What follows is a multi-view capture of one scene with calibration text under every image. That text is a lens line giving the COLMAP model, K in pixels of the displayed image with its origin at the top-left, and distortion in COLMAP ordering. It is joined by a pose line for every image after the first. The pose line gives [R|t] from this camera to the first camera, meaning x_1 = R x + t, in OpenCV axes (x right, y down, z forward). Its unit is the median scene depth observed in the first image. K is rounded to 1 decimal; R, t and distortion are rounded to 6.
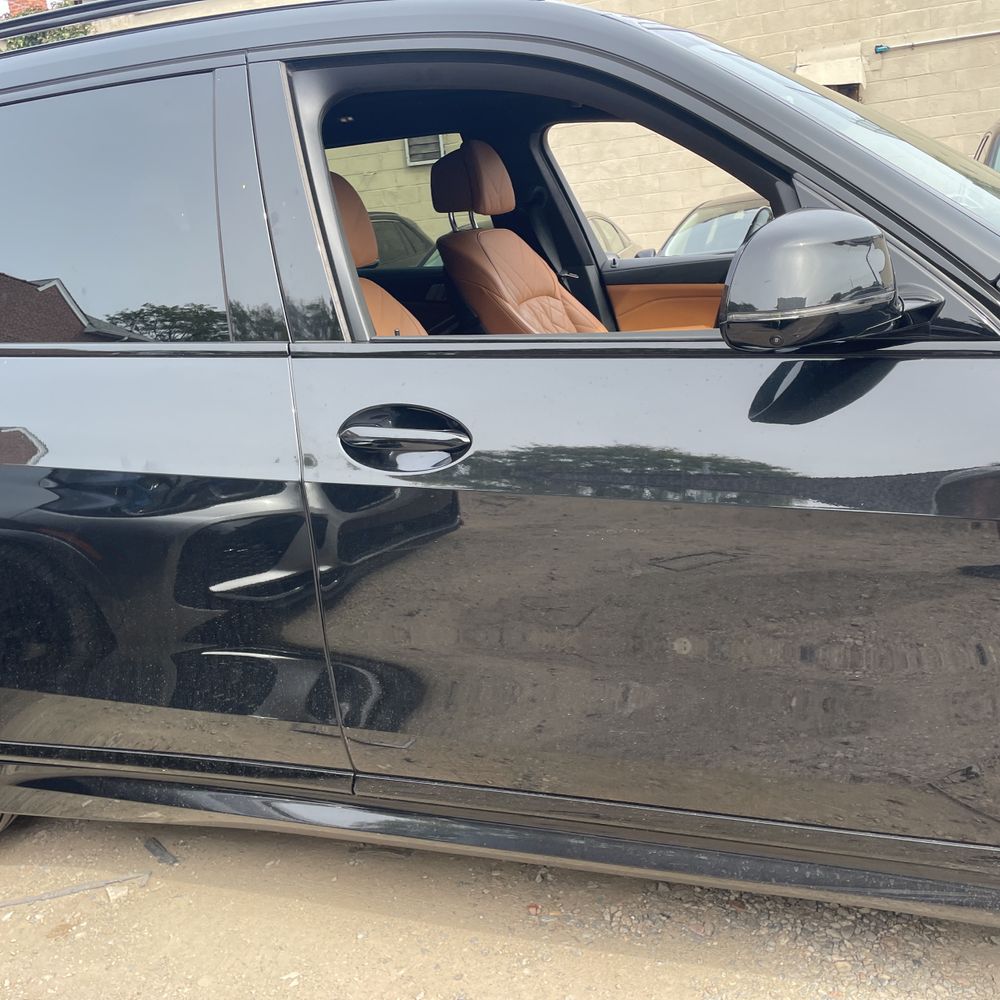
lens RADIAL K [[1013.7, 0, 505.7], [0, 1013.7, 485.2], [0, 0, 1]] dist [0.088094, -0.132138]
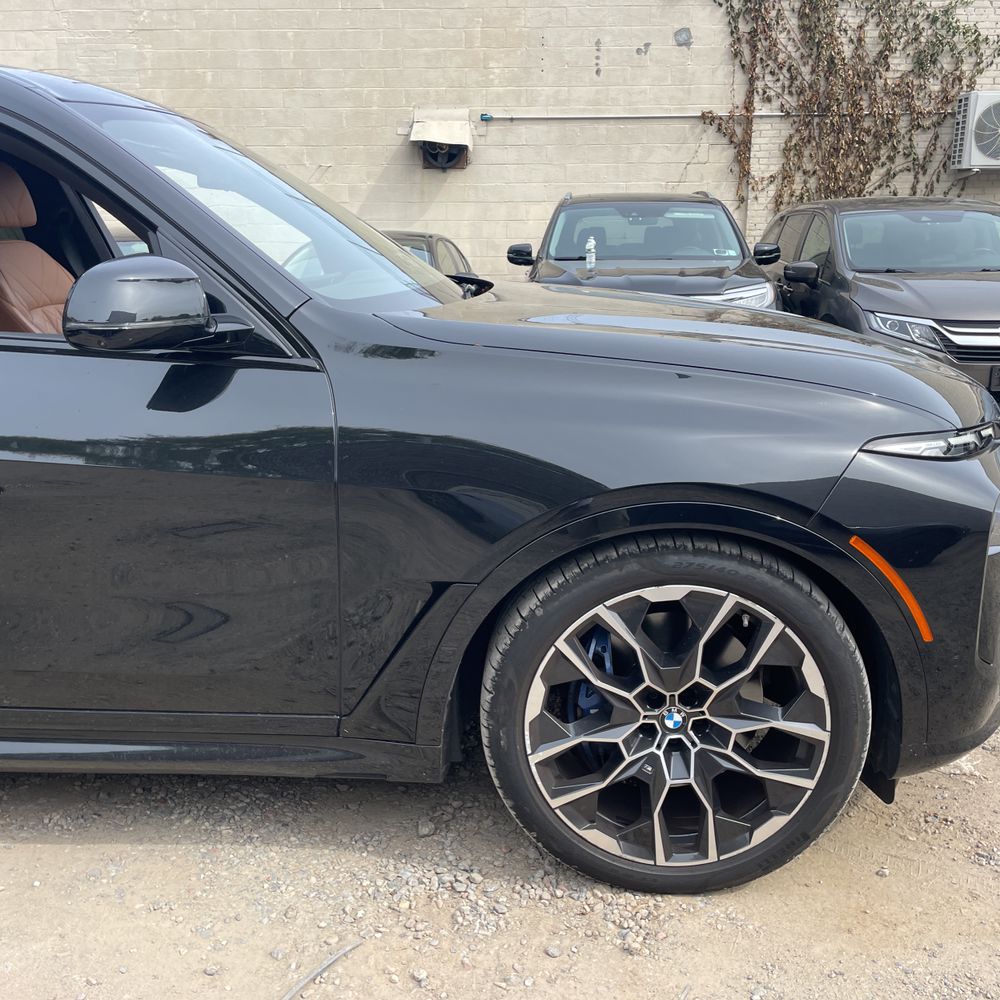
lens RADIAL K [[1013.7, 0, 505.7], [0, 1013.7, 485.2], [0, 0, 1]] dist [0.088094, -0.132138]
pose [[0.948141, 0.026251, 0.316763, 0.137736], [-0.018200, 0.999432, -0.028347, 0.033295], [-0.317328, 0.021112, 0.948081, -0.203789]]
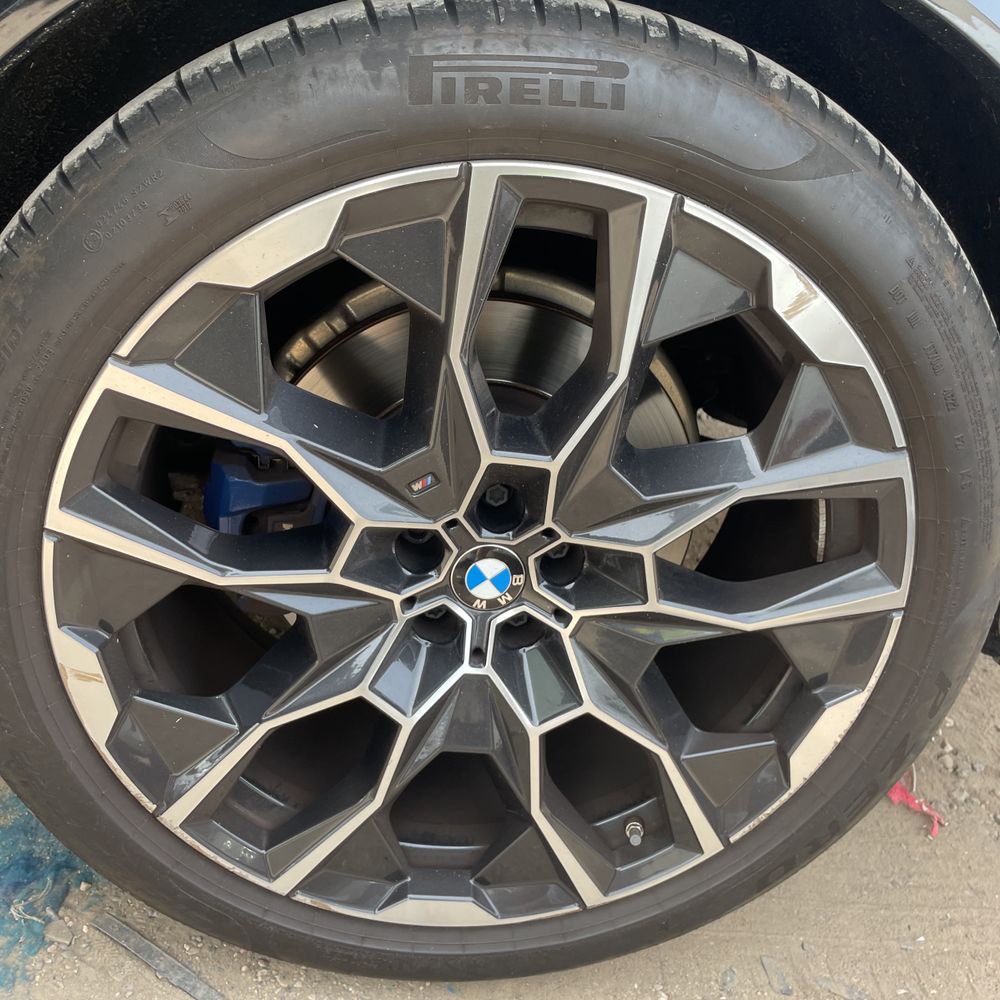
lens RADIAL K [[987.8, 0, 476.8], [0, 987.8, 498.5], [0, 0, 1]] dist [0.086244, -0.084390]
pose [[0.876925, -0.398831, 0.268208, 0.395116], [0.362119, 0.915186, 0.176928, 0.104420], [-0.316025, -0.058029, 0.946975, 0.168996]]
